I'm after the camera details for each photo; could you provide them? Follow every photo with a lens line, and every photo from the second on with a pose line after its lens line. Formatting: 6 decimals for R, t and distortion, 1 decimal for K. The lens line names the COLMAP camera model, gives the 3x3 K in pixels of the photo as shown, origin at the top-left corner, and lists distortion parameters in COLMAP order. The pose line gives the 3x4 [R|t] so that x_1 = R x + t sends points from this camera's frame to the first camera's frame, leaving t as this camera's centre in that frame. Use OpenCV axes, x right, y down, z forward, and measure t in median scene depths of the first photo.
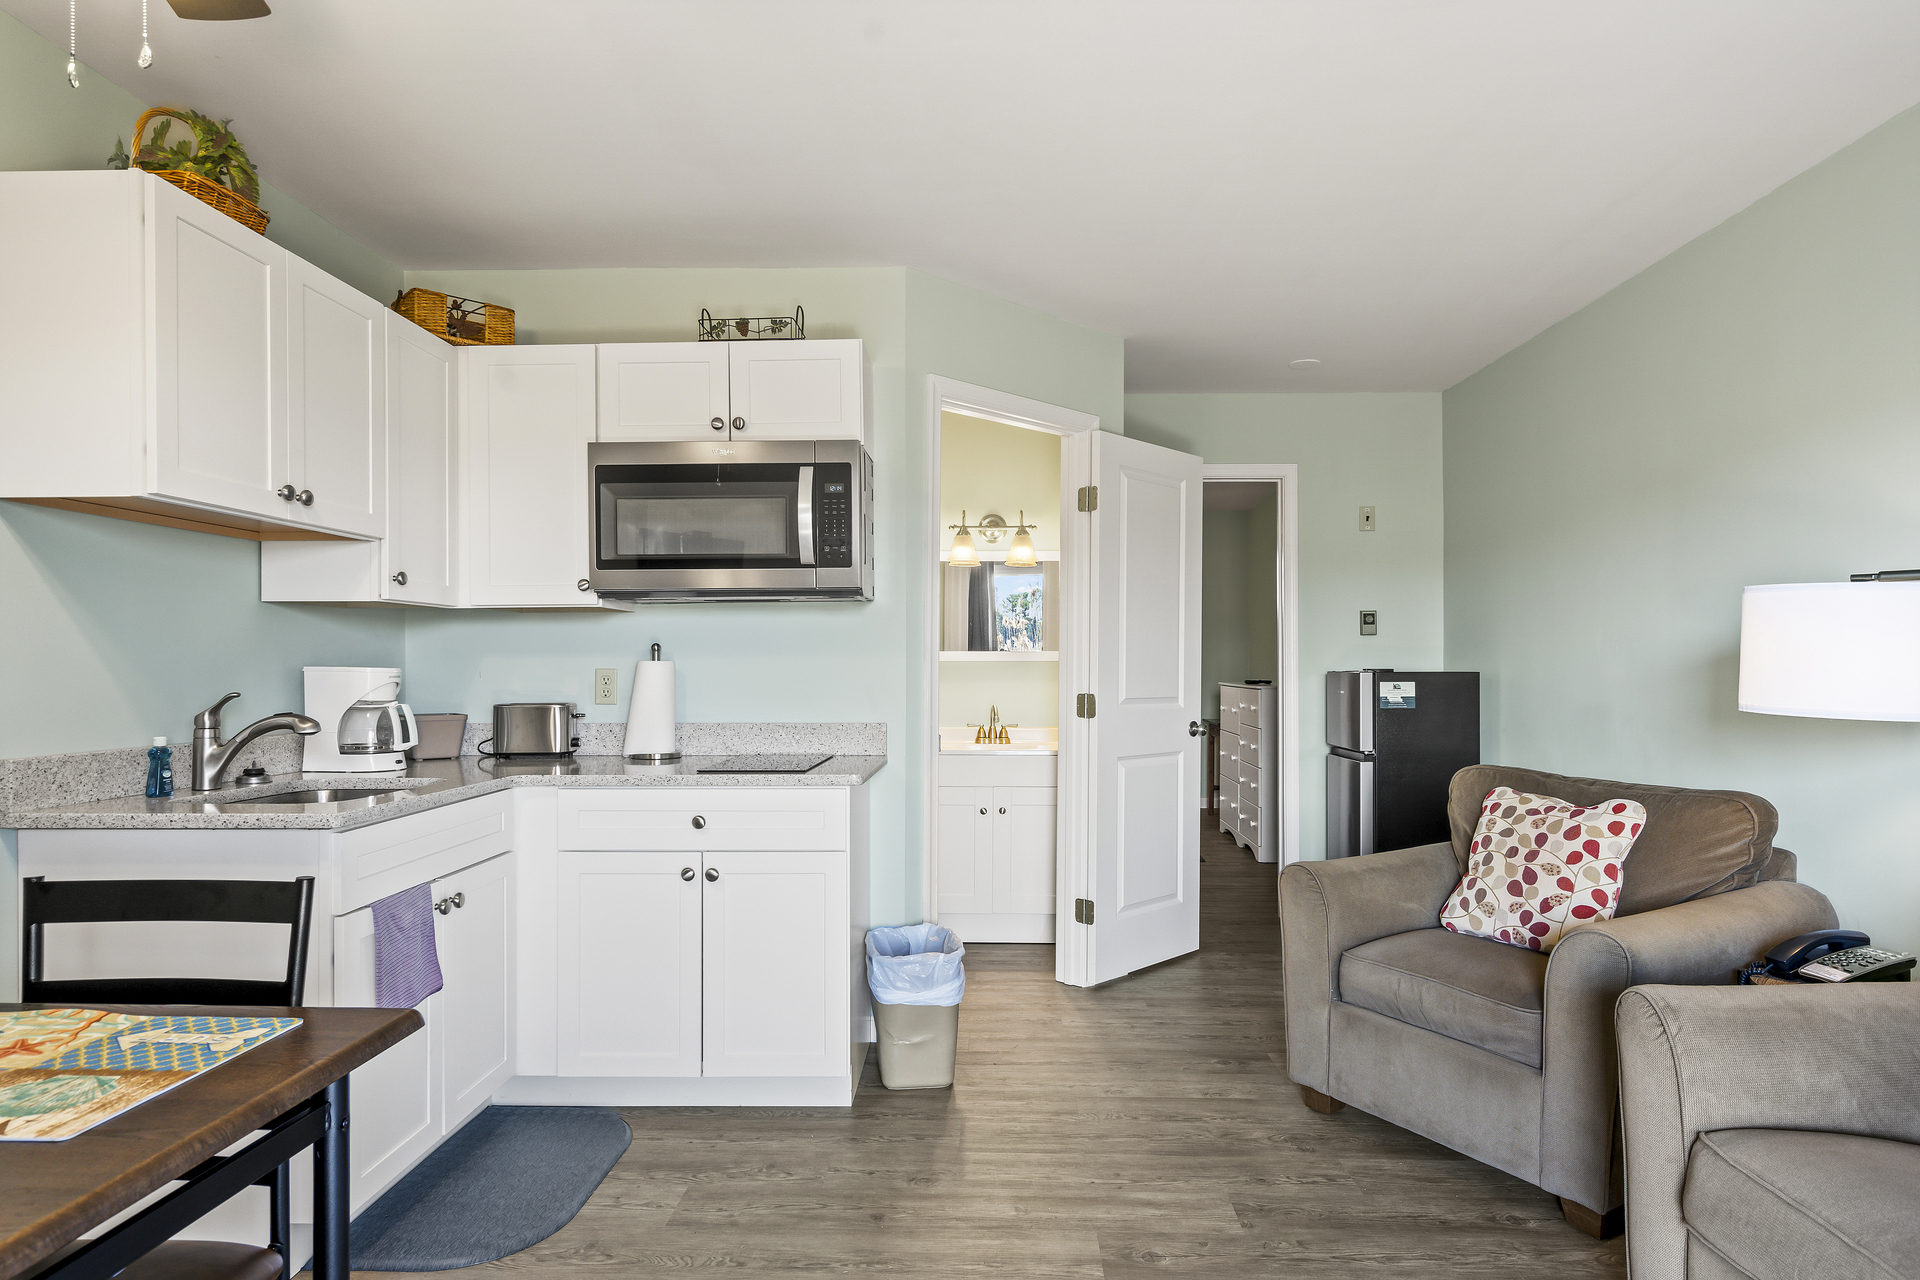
lens RADIAL K [[1043.2, 0, 959.6], [0, 1043.2, 671.6], [0, 0, 1]] dist [0.000805, 0.000107]
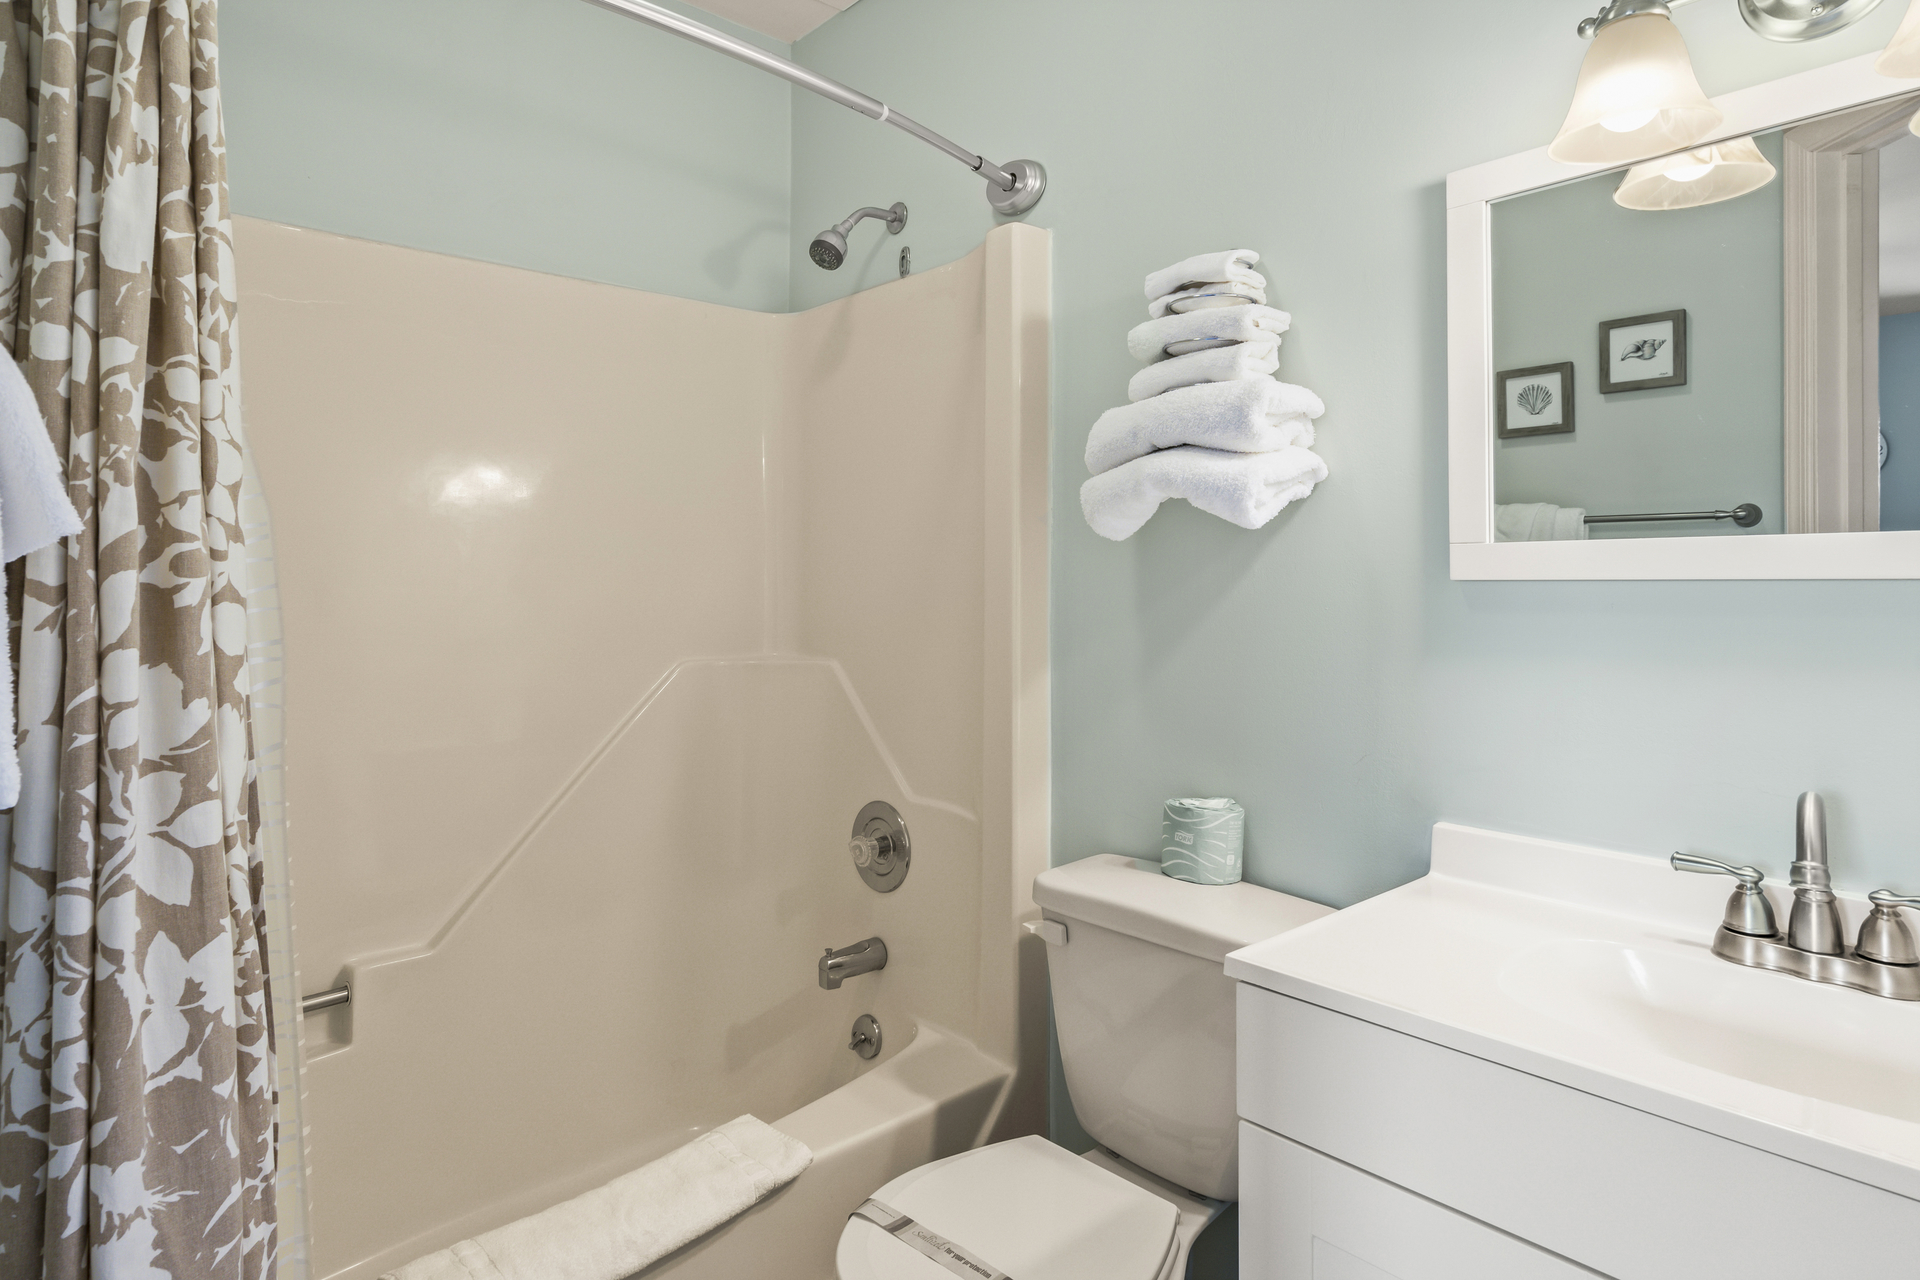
lens RADIAL K [[1052.9, 0, 964.6], [0, 1052.9, 580.0], [0, 0, 1]] dist [-0.000997, 0.001149]
pose [[0.703769, -0.004052, -0.710417, 0.103981], [-0.009597, 0.999838, -0.015209, -0.007207], [0.710364, 0.017521, 0.703617, 1.224107]]
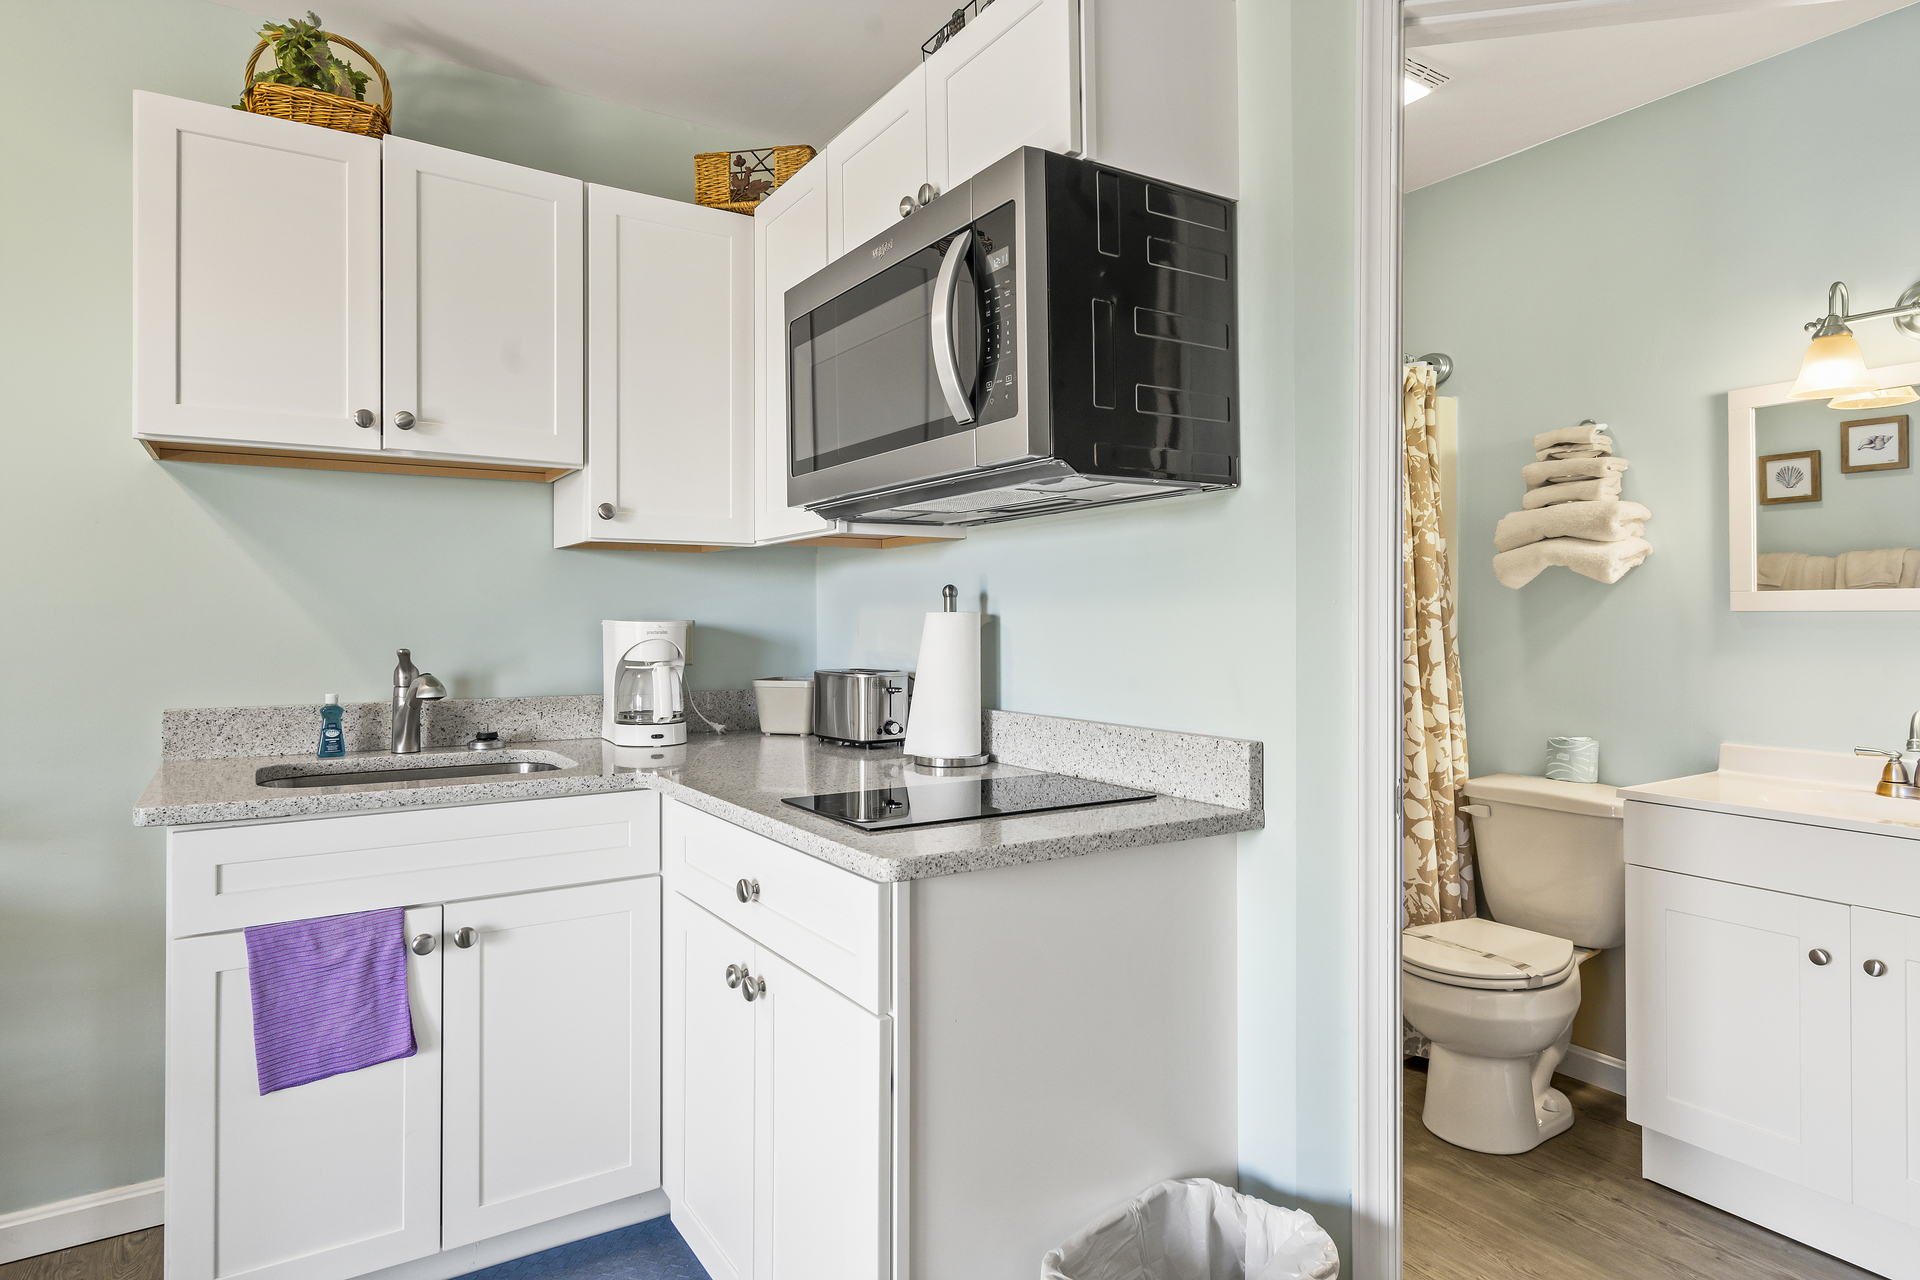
lens RADIAL K [[1083.8, 0, 958.1], [0, 1083.8, 613.7], [0, 0, 1]] dist [0.001273, -0.000080]
pose [[0.574263, -0.001693, -0.818669, 0.284716], [-0.005074, 0.999971, -0.005627, -0.006128], [0.818655, 0.007386, 0.574237, 0.686840]]
